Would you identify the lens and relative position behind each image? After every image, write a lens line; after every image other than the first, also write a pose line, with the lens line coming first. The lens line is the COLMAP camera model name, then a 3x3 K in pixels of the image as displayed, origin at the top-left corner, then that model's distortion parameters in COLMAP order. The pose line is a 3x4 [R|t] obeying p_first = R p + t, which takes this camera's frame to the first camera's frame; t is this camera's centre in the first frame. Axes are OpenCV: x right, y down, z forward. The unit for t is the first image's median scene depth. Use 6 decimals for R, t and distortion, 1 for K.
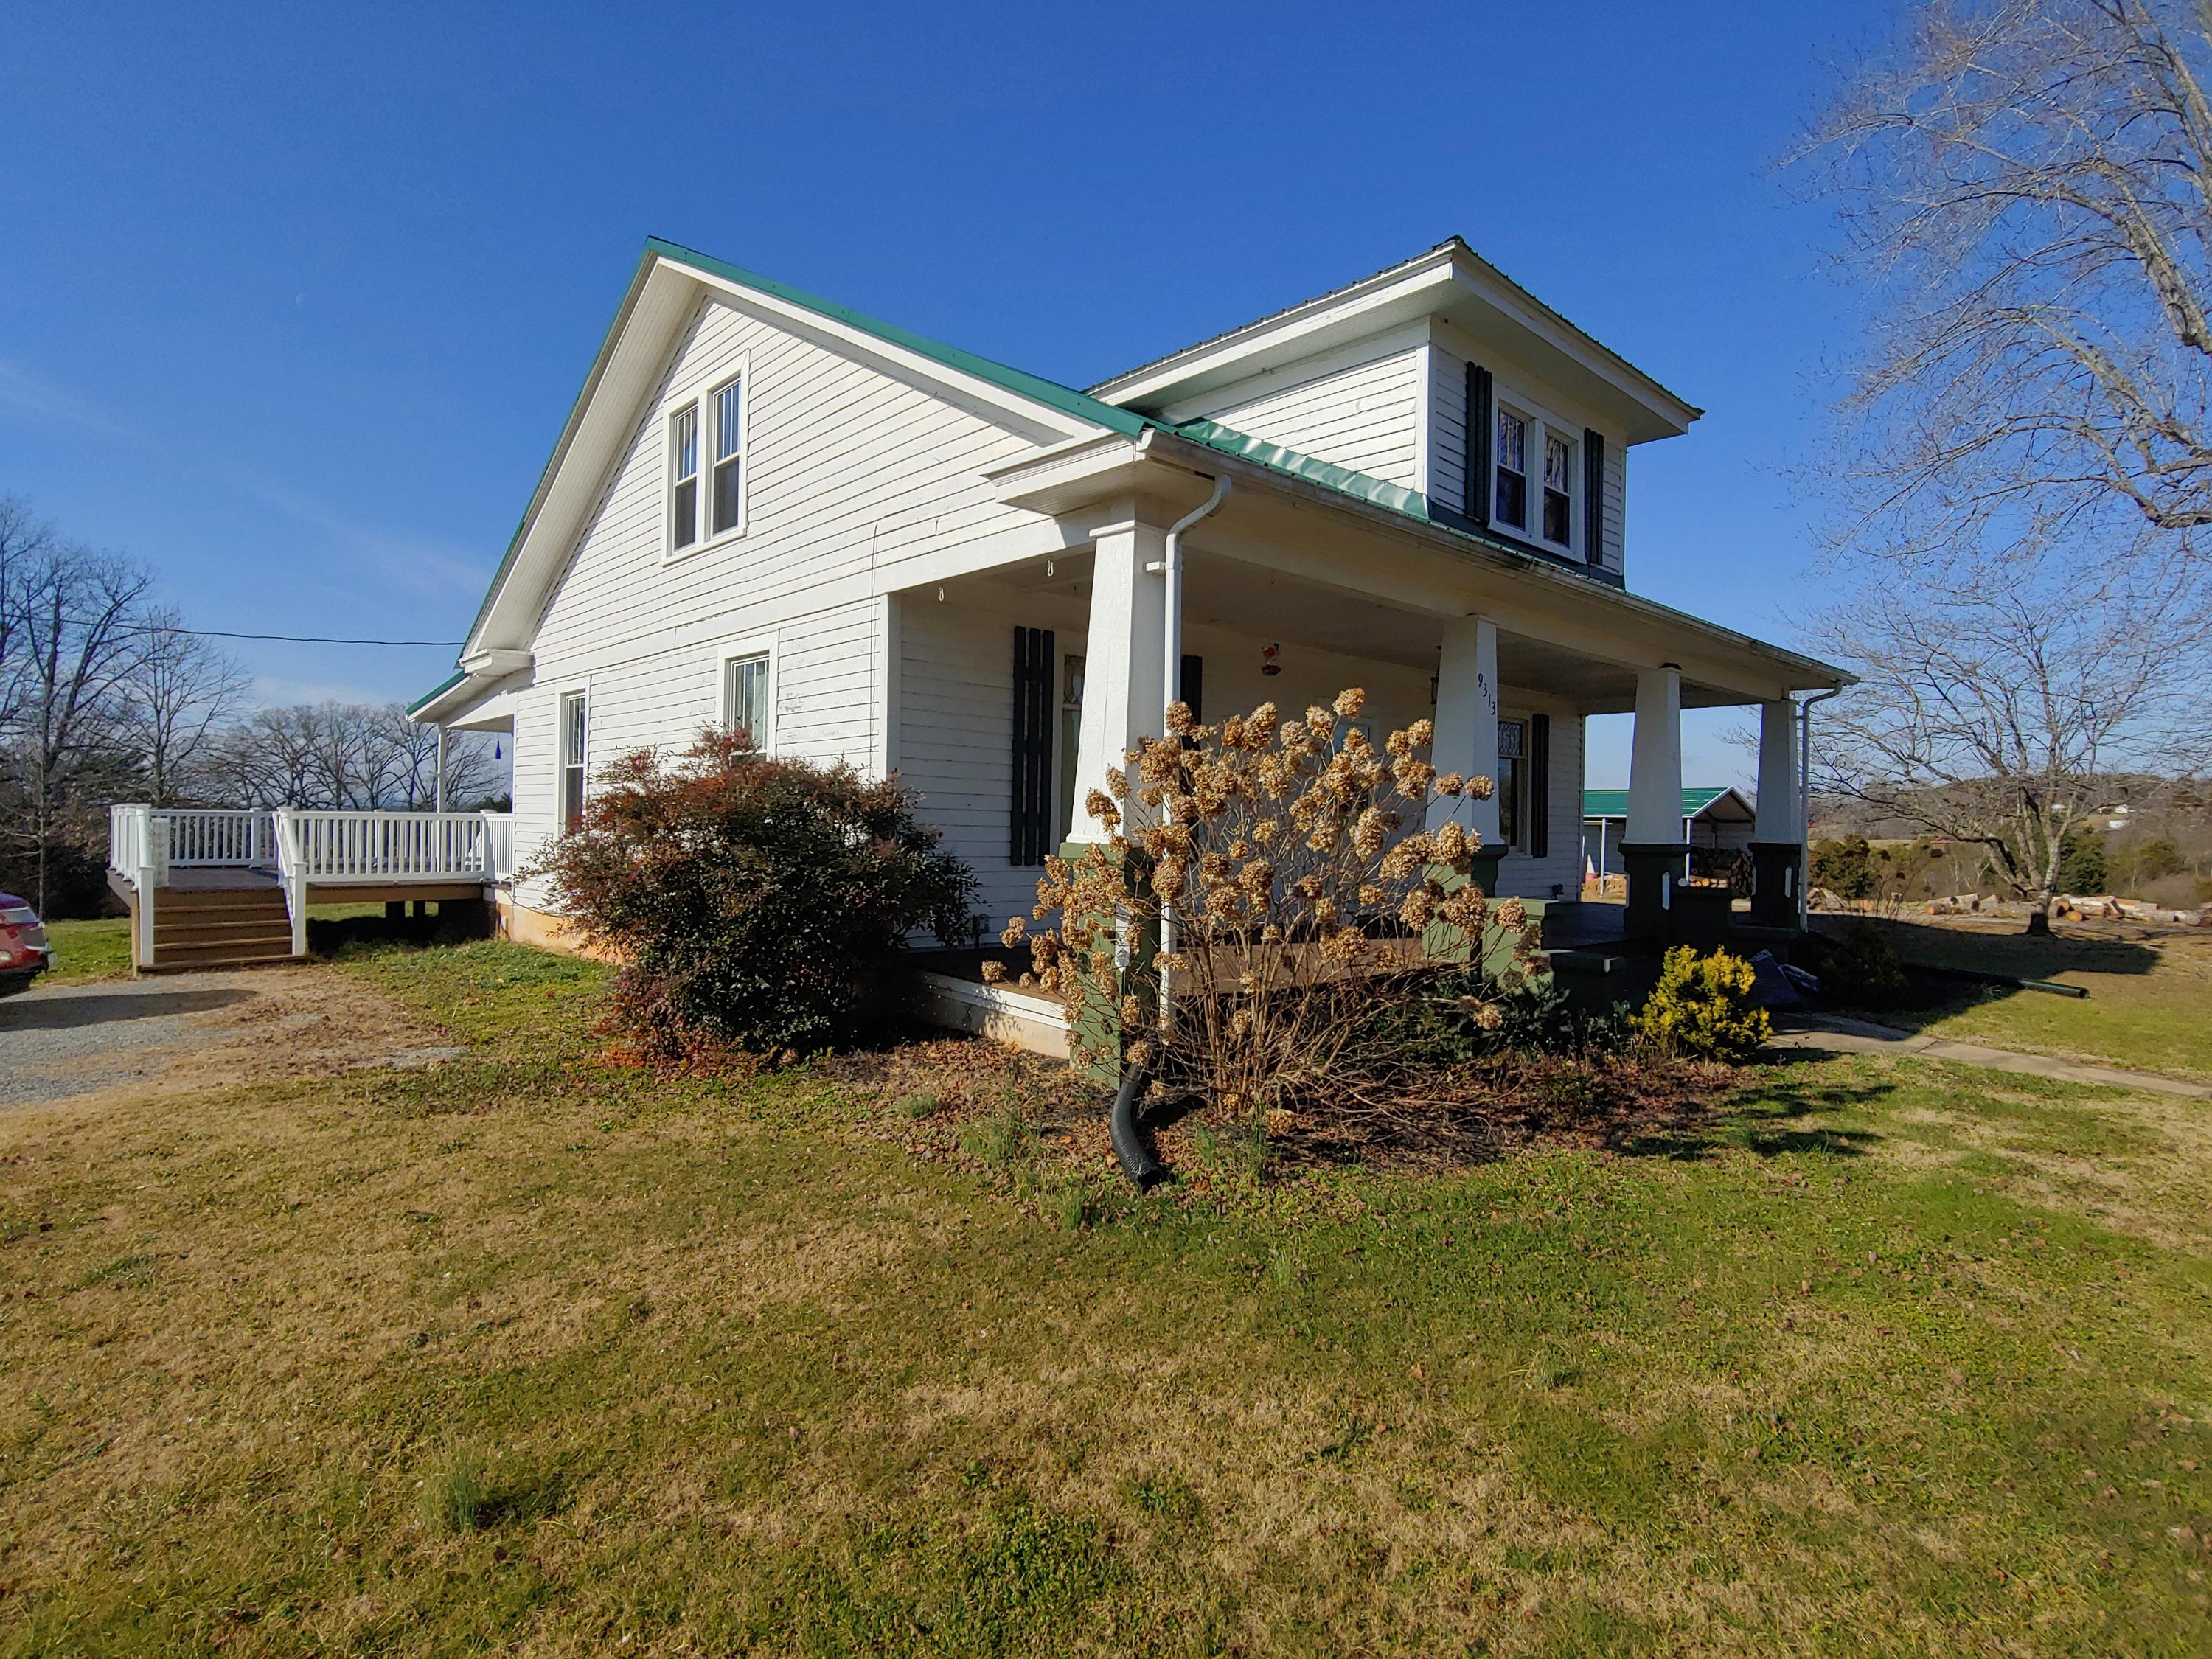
lens RADIAL K [[1123.9, 0, 1106.0], [0, 1123.9, 829.5], [0, 0, 1]] dist [-0.004210, -0.014402]
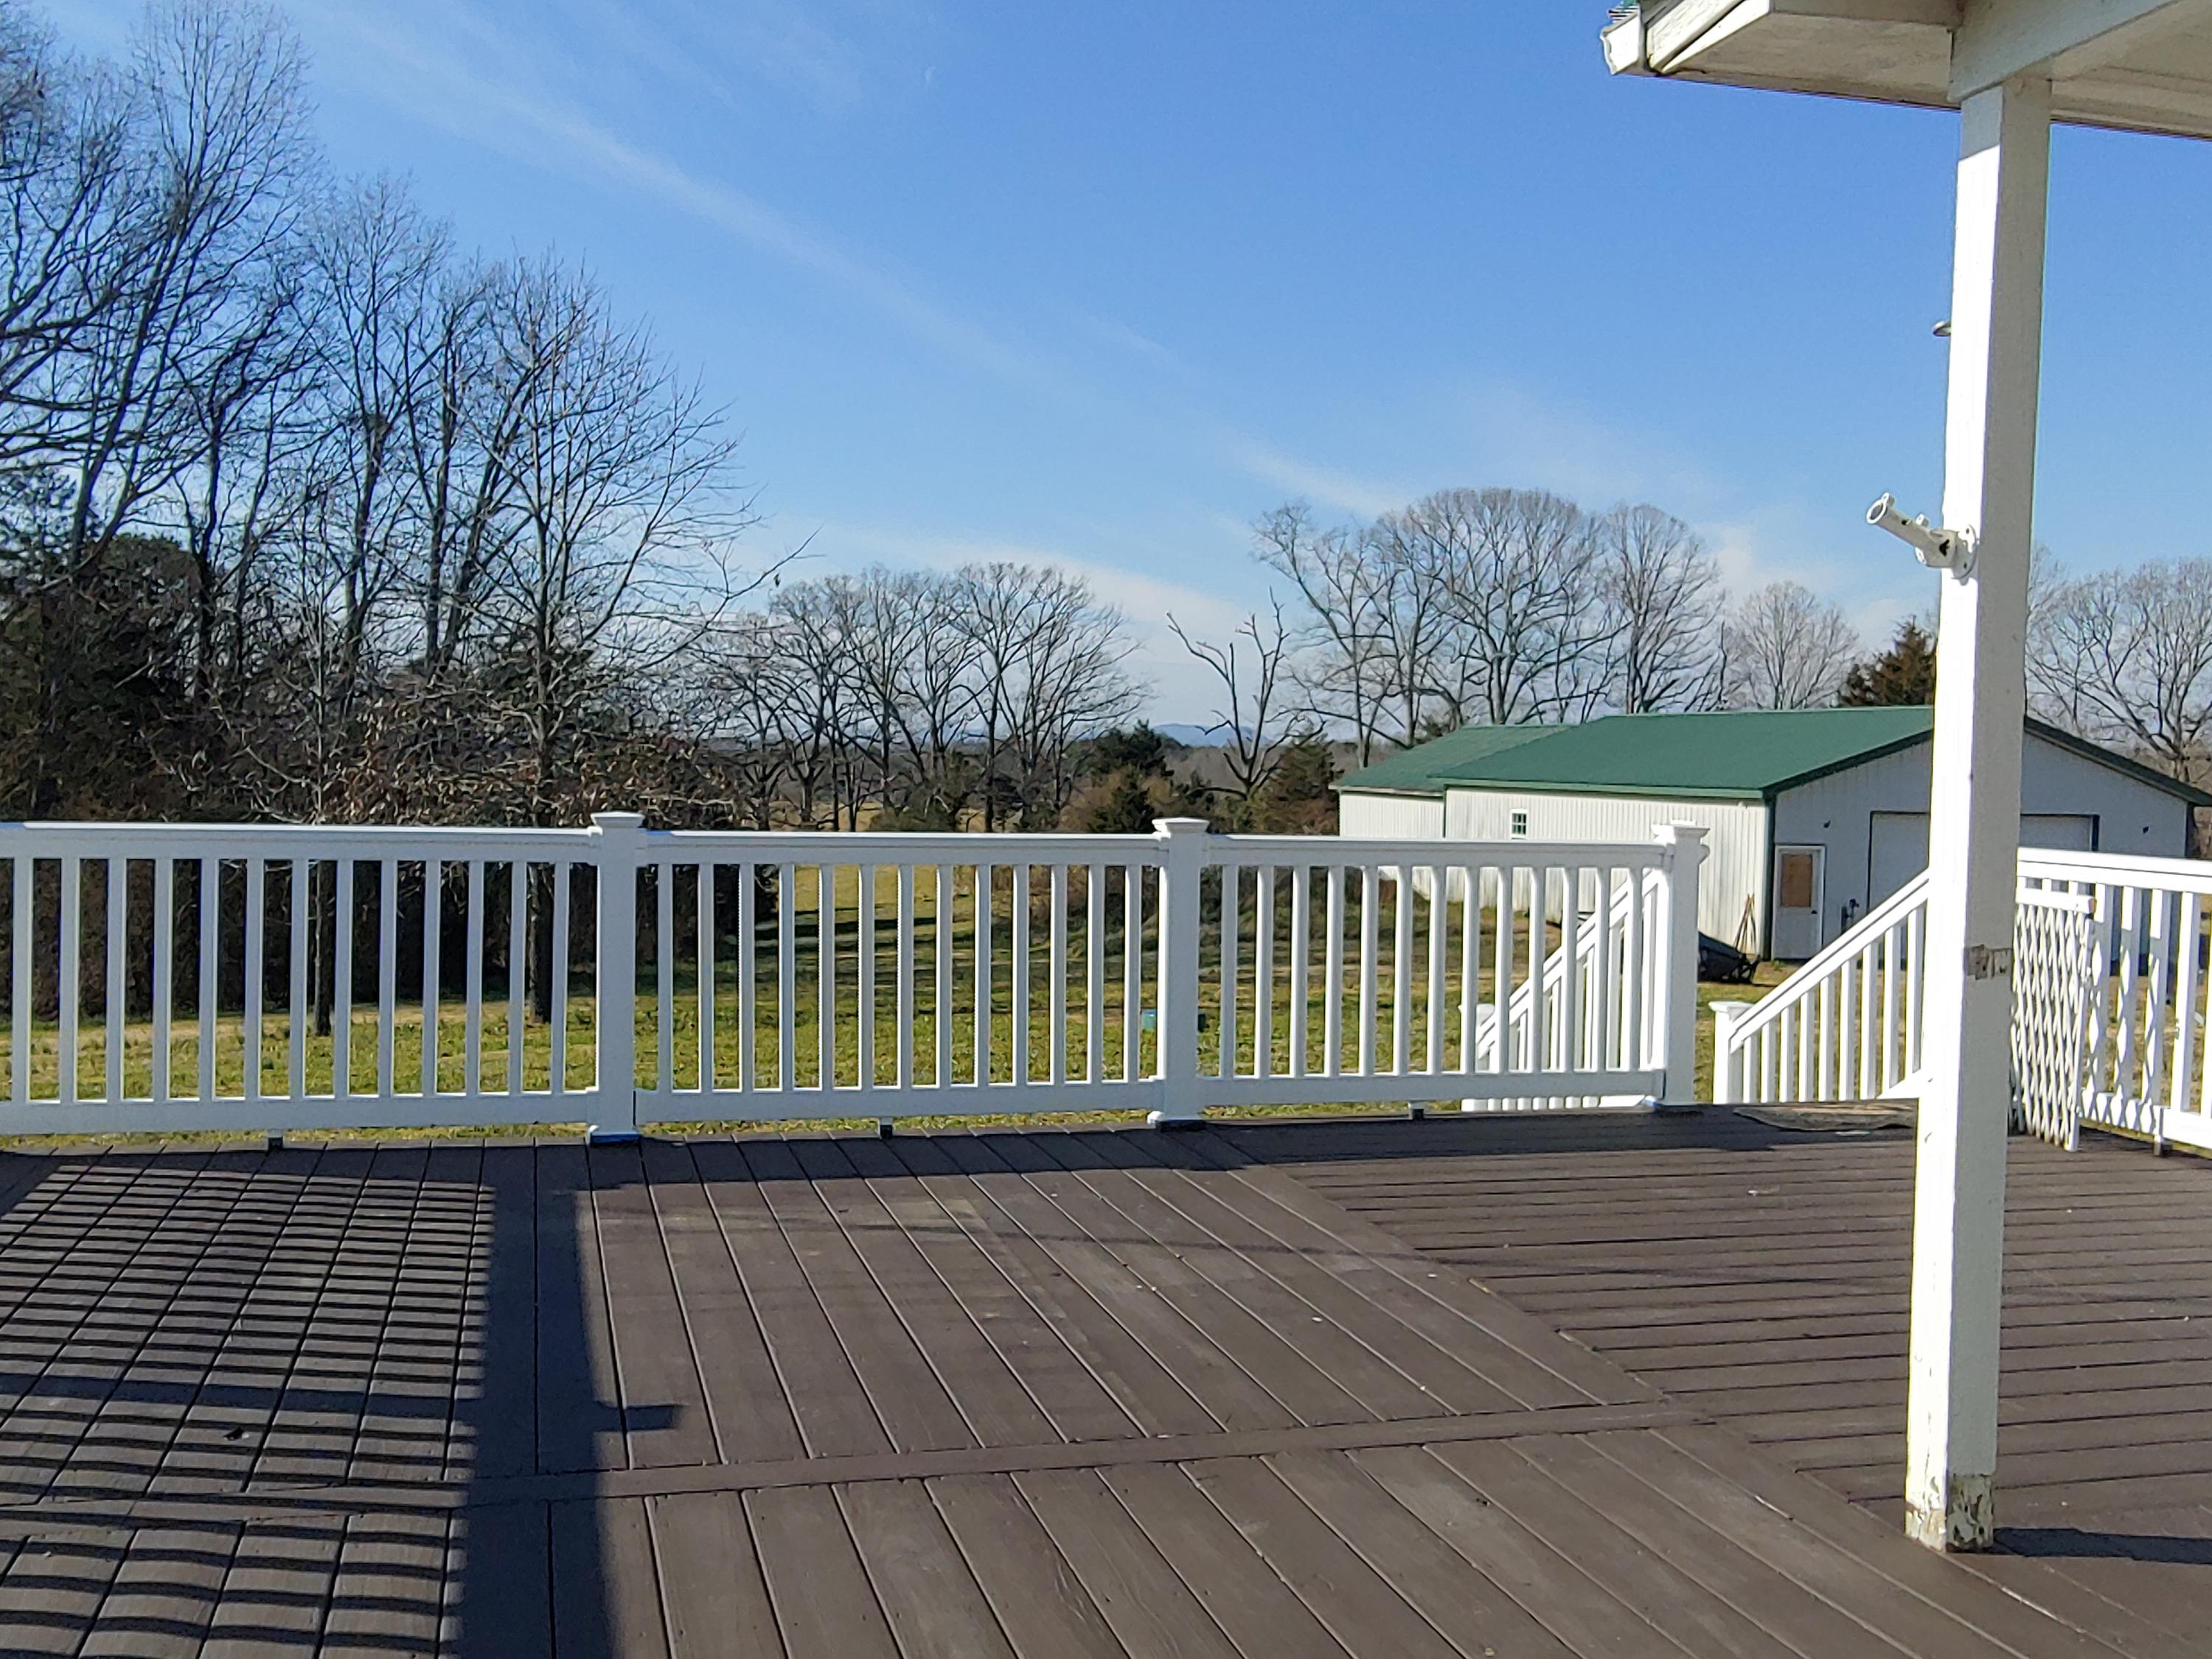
lens RADIAL K [[2094.4, 0, 1093.4], [0, 2094.4, 824.7], [0, 0, 1]] dist [-0.023111, 0.021721]
pose [[0.877247, 0.020988, -0.479581, -0.184512], [-0.012348, 0.999700, 0.021163, -0.009208], [0.479881, -0.012644, 0.877243, 0.255895]]
